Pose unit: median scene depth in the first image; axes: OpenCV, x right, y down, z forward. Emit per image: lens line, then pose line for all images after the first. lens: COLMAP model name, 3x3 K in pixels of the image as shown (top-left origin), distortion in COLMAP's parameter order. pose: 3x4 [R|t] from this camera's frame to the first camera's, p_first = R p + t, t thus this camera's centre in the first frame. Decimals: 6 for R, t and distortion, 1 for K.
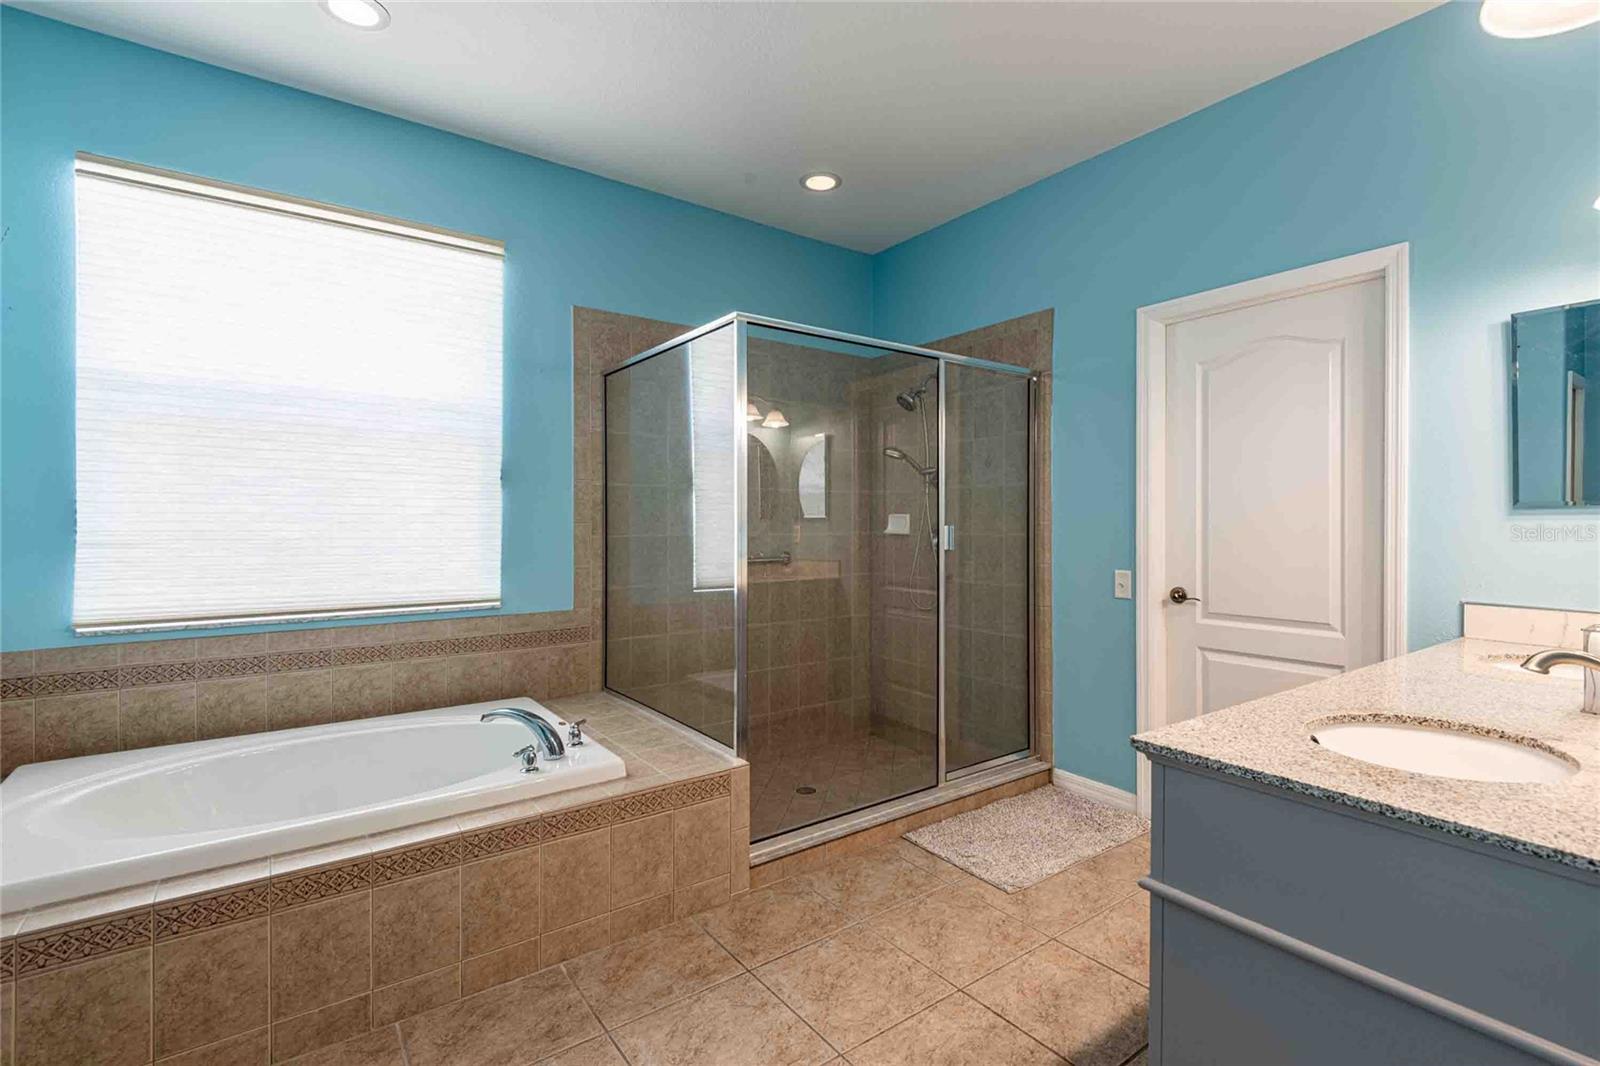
lens RADIAL K [[729.9, 0, 808.0], [0, 729.9, 524.7], [0, 0, 1]] dist [0.029321, -0.015112]
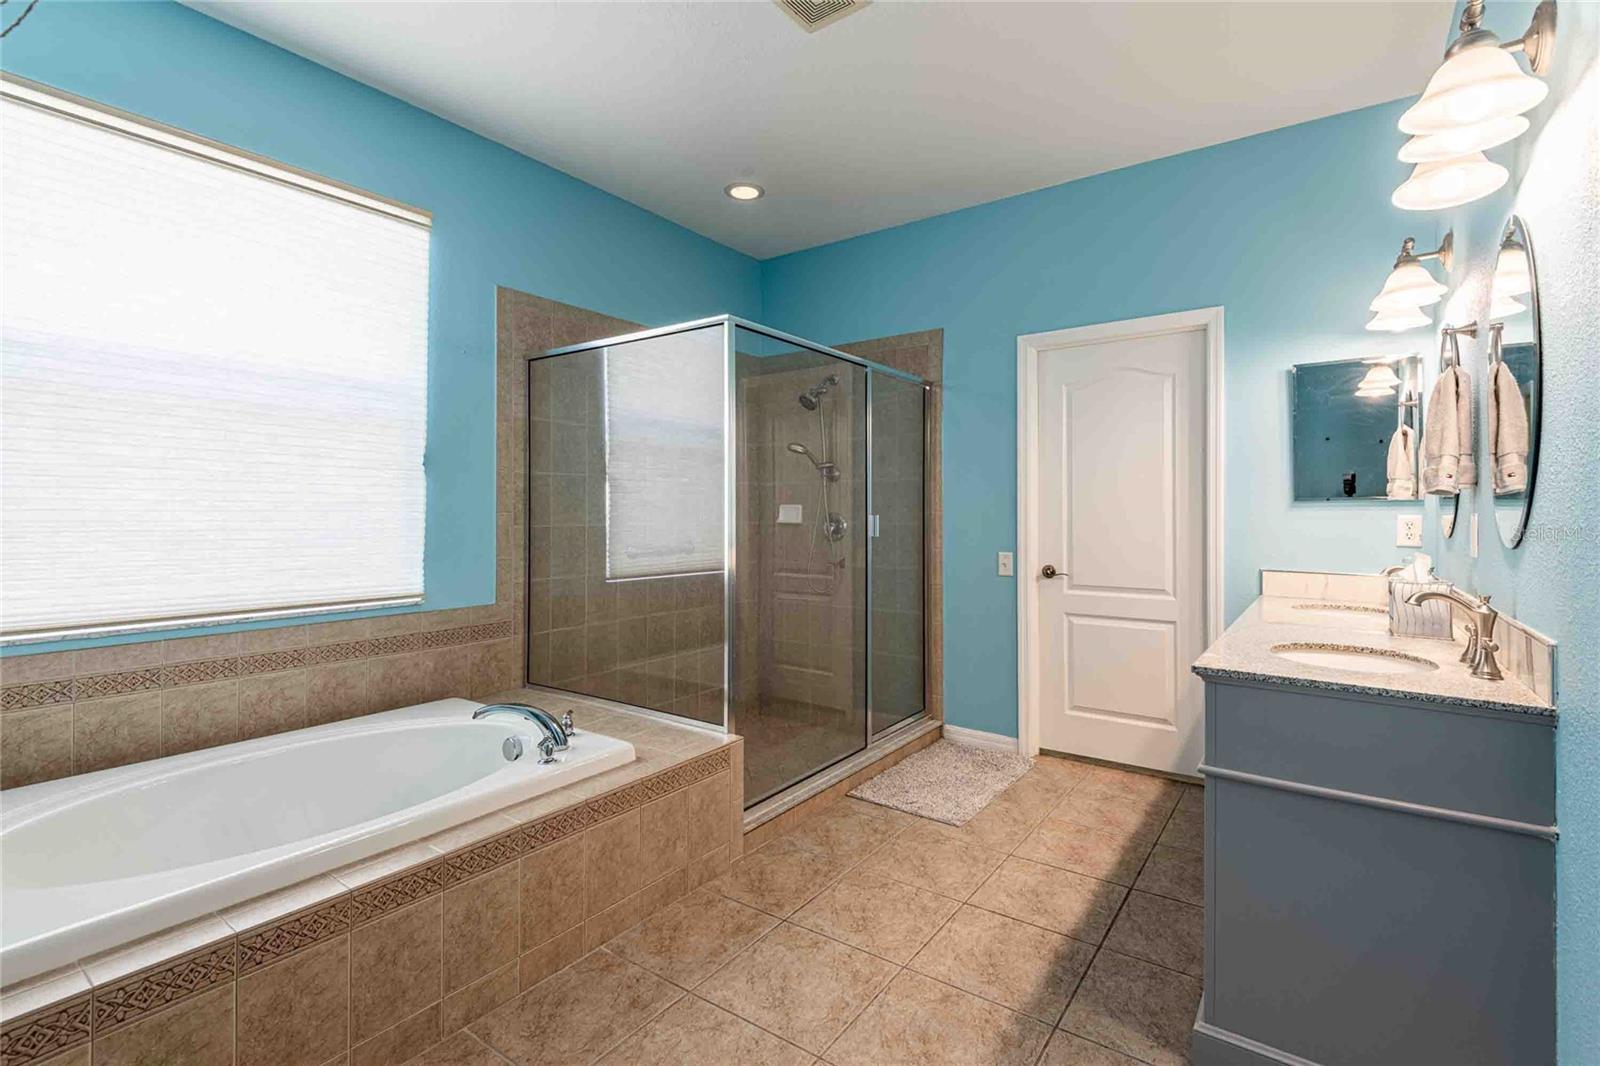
lens RADIAL K [[727.0, 0, 809.7], [0, 727.0, 509.2], [0, 0, 1]] dist [0.037442, -0.021323]
pose [[0.951199, 0.002383, 0.308570, -0.259631], [0.000335, 0.999962, -0.008753, 0.002121], [-0.308579, 0.008429, 0.951161, -0.038471]]
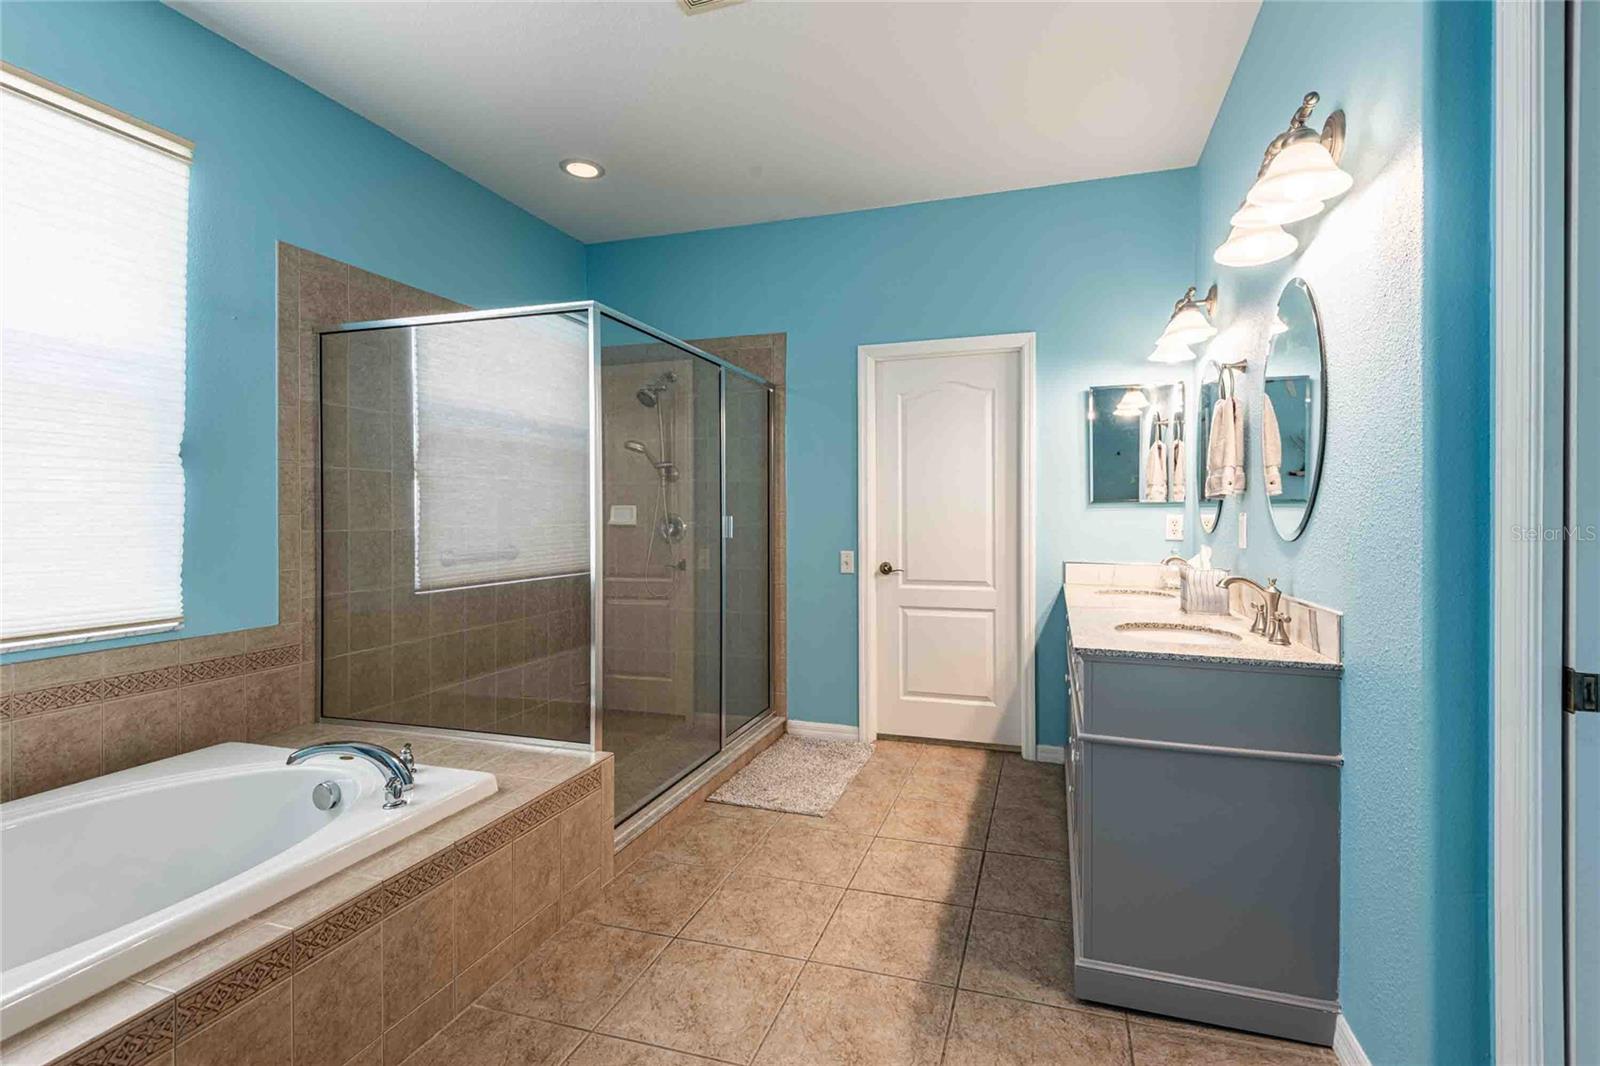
lens RADIAL K [[724.0, 0, 823.2], [0, 724.0, 516.0], [0, 0, 1]] dist [0.038349, -0.023415]
pose [[0.812358, -0.004118, 0.583144, -0.350687], [0.004301, 0.999990, 0.001069, 0.000551], [-0.583143, 0.001640, 0.812368, 0.014602]]
